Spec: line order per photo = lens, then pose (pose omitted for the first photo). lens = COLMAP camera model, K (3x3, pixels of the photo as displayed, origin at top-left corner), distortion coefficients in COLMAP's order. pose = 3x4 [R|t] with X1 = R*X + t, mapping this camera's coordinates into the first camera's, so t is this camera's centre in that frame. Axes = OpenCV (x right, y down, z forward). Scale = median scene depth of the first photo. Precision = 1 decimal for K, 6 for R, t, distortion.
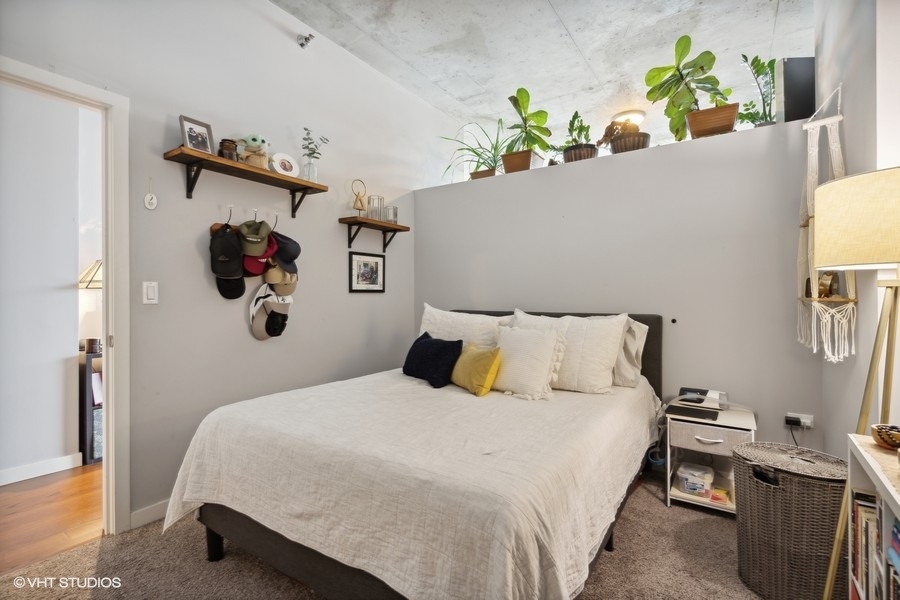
lens RADIAL K [[413.1, 0, 450.0], [0, 413.1, 302.9], [0, 0, 1]] dist [0.012896, 0.003318]
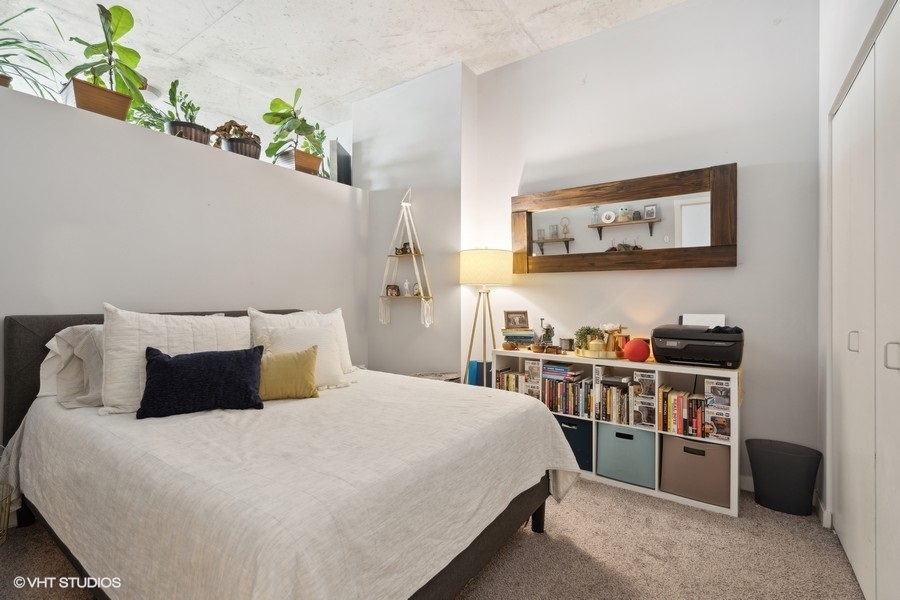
lens RADIAL K [[413.1, 0, 449.8], [0, 413.1, 293.6], [0, 0, 1]] dist [0.012896, 0.003318]
pose [[0.046156, 0.001606, 0.998933, -0.647665], [0.005291, 0.999984, -0.001853, -0.011846], [-0.998920, 0.005371, 0.046147, 0.470141]]
